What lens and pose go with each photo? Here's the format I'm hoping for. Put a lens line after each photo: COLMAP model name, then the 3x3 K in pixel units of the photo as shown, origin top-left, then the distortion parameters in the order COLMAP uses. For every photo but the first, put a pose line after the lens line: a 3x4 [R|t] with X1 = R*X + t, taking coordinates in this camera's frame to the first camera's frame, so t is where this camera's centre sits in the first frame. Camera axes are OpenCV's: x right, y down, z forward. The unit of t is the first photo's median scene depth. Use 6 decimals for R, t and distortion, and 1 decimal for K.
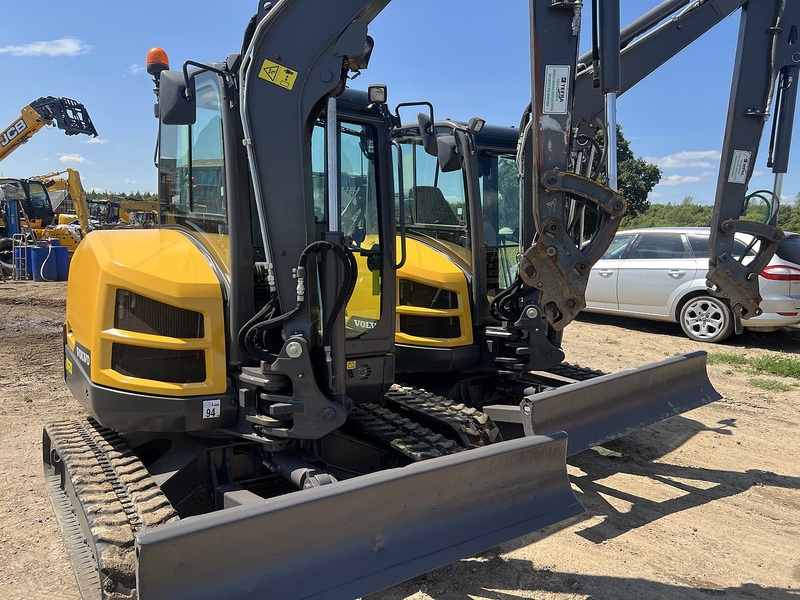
lens RADIAL K [[603.0, 0, 393.2], [0, 603.0, 305.1], [0, 0, 1]] dist [0.059862, -0.073624]
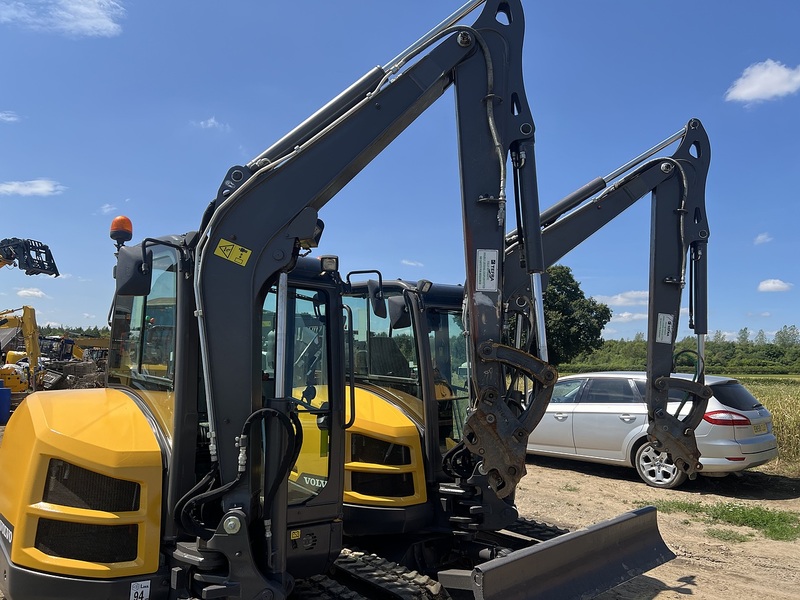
lens RADIAL K [[604.4, 0, 403.4], [0, 604.4, 295.0], [0, 0, 1]] dist [0.053645, -0.067218]
pose [[0.997173, 0.007468, 0.074768, 0.021564], [0.010331, 0.971973, -0.234866, -0.034238], [-0.074426, 0.234975, 0.969148, -0.030330]]
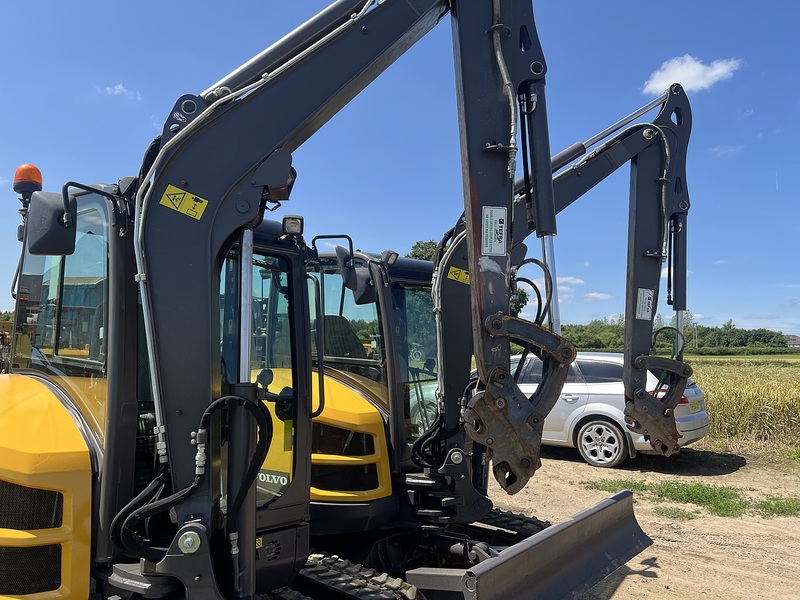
lens RADIAL K [[605.1, 0, 405.3], [0, 605.1, 295.6], [0, 0, 1]] dist [0.052409, -0.064528]
pose [[0.978107, 0.011006, 0.207809, -0.041179], [0.032465, 0.978303, -0.204619, -0.043091], [-0.205553, 0.206886, 0.956528, 0.094292]]
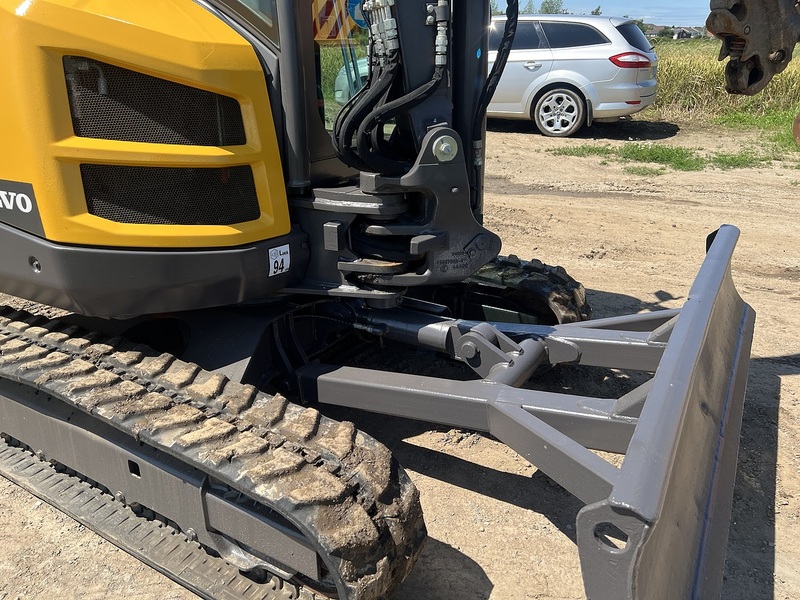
lens RADIAL K [[603.0, 0, 393.2], [0, 603.0, 305.1], [0, 0, 1]] dist [0.059862, -0.073624]
pose [[0.917325, -0.166202, 0.361789, -0.315179], [0.056648, 0.953941, 0.294597, 0.028113], [-0.394088, -0.249747, 0.884489, 0.287686]]
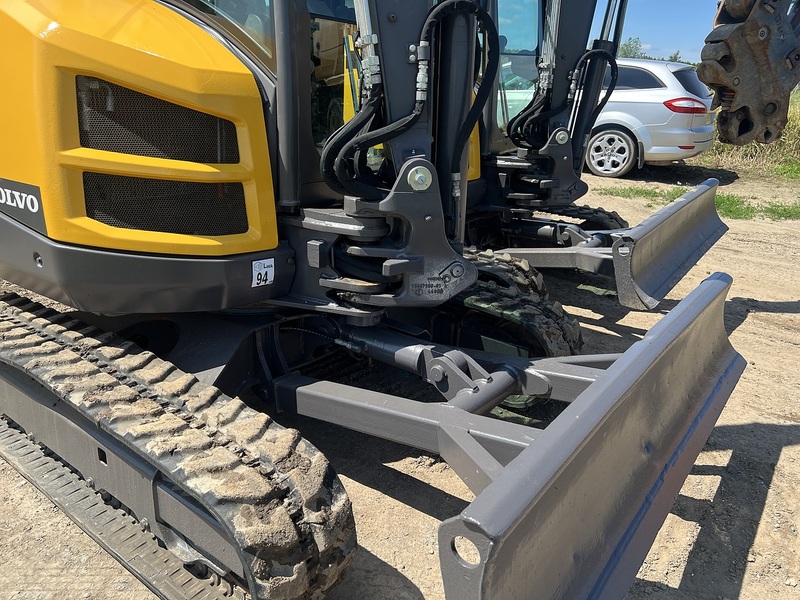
lens RADIAL K [[604.2, 0, 401.7], [0, 604.2, 298.4], [0, 0, 1]] dist [0.058440, -0.075233]
pose [[0.952866, -0.073986, 0.294231, -0.260951], [0.002036, 0.971347, 0.237657, 0.030496], [-0.303383, -0.225856, 0.925715, 0.246901]]
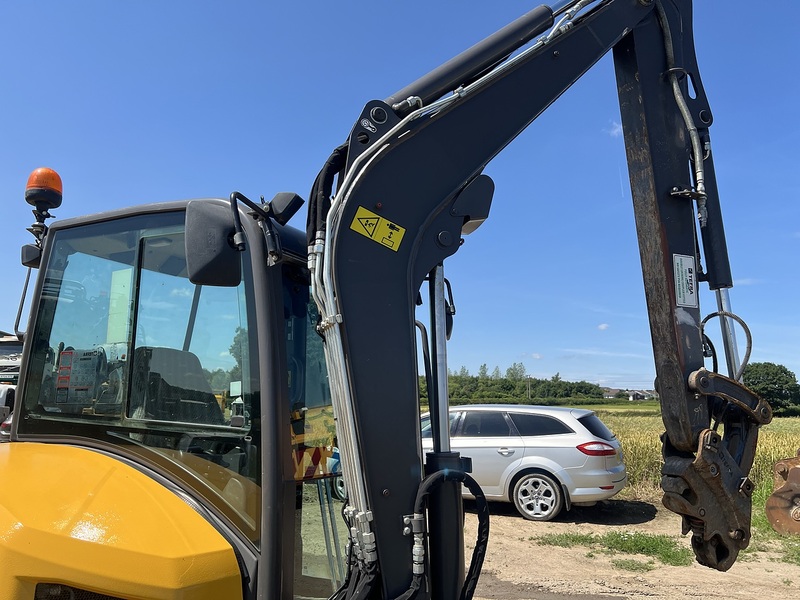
lens RADIAL K [[605.0, 0, 404.2], [0, 605.0, 304.3], [0, 0, 1]] dist [0.053346, -0.068831]
pose [[0.897386, 0.060549, 0.437073, -0.312502], [0.061443, 0.963742, -0.259664, -0.075655], [-0.436948, 0.259874, 0.861128, 0.275555]]
